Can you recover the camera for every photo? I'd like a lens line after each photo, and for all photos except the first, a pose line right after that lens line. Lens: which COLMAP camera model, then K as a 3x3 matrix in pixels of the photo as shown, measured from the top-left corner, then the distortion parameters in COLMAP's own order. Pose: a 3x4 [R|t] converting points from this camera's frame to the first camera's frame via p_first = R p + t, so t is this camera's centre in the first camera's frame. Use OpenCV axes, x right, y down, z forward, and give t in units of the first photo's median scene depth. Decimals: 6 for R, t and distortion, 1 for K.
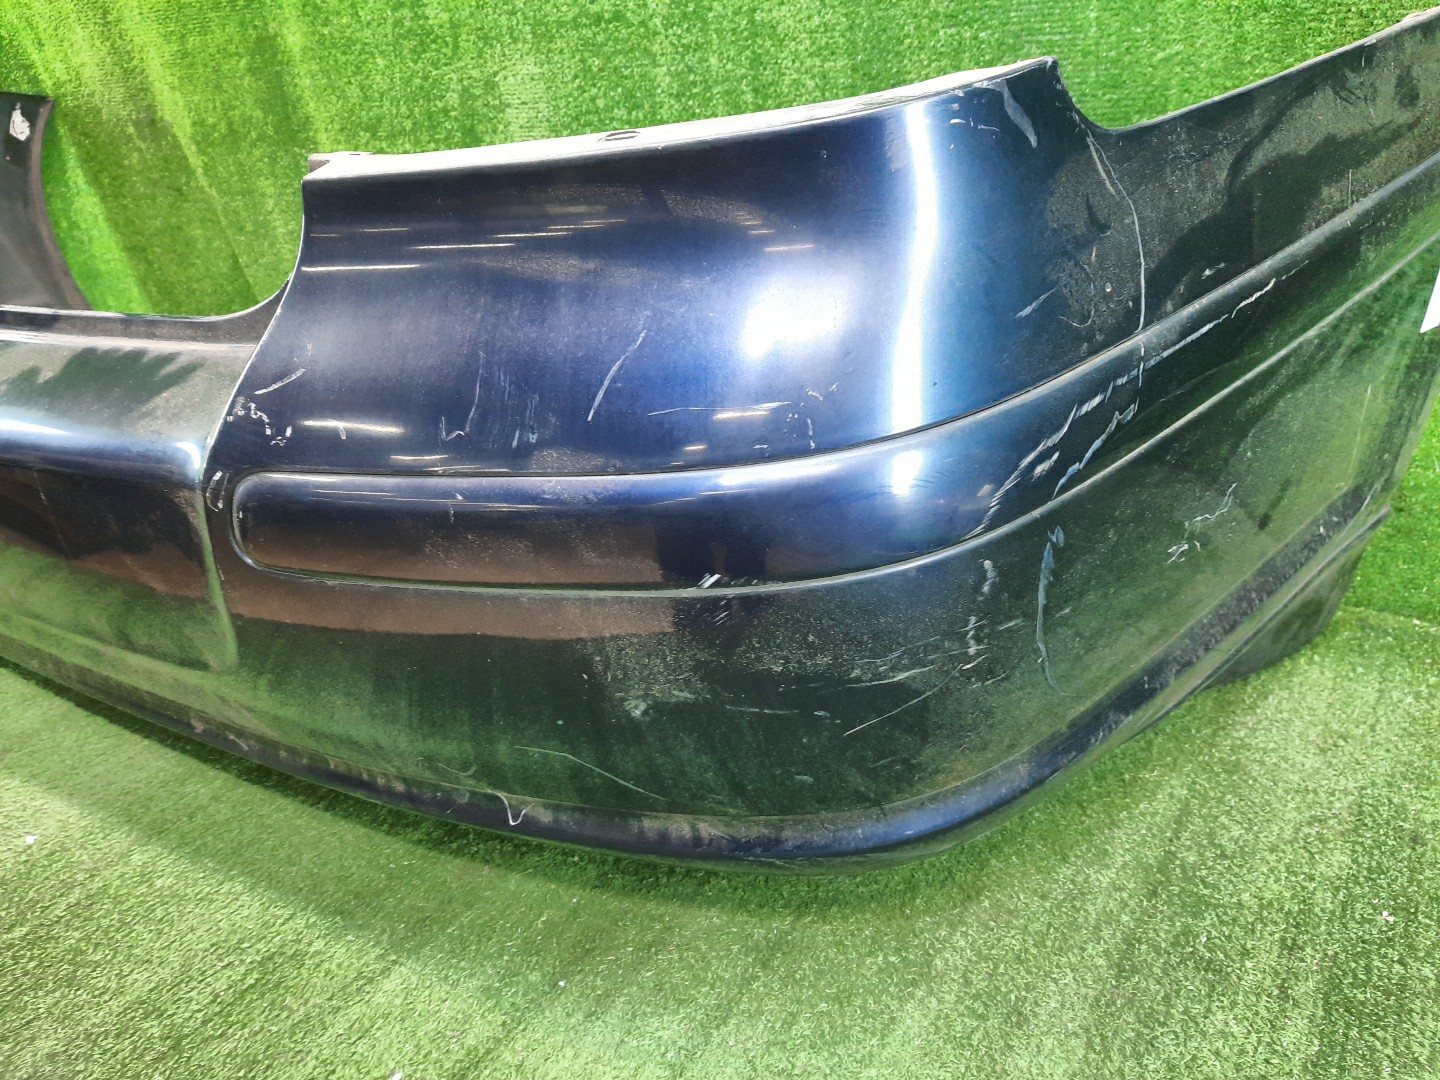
lens RADIAL K [[1140.9, 0, 720.0], [0, 1140.9, 540.0], [0, 0, 1]] dist [0.062094, -0.060668]
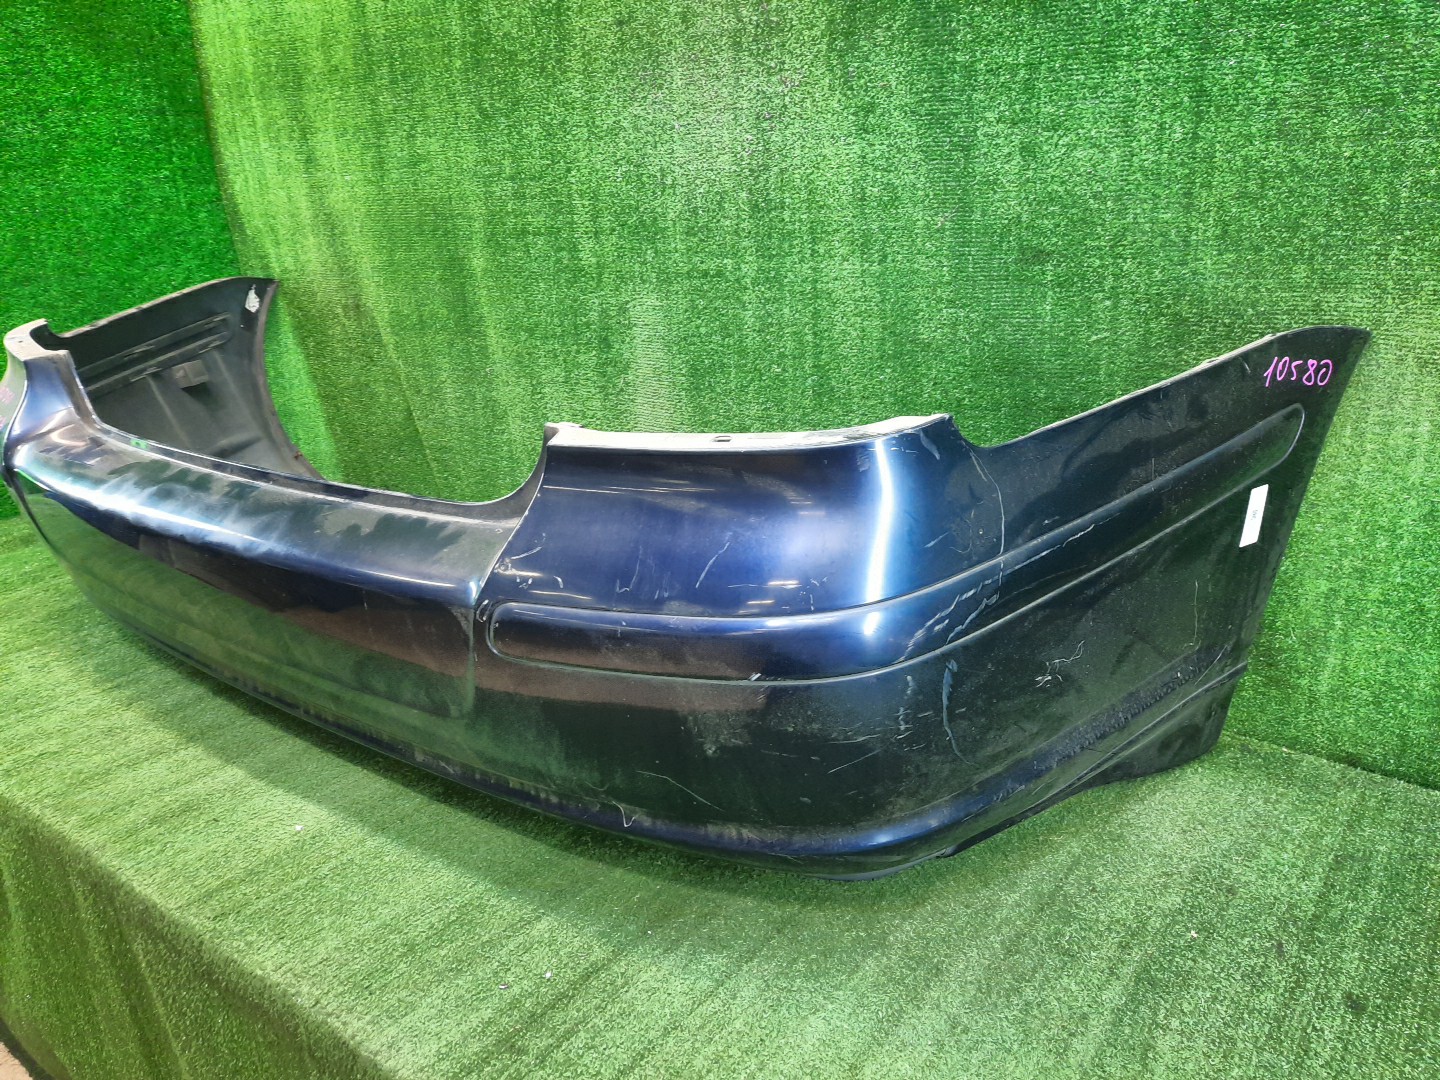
lens RADIAL K [[1140.9, 0, 720.0], [0, 1140.9, 540.0], [0, 0, 1]] dist [0.062094, -0.060668]
pose [[0.996621, 0.056122, -0.059974, 0.022023], [-0.061728, 0.993453, -0.096128, -0.002598], [0.054186, 0.099505, 0.993561, -0.589313]]
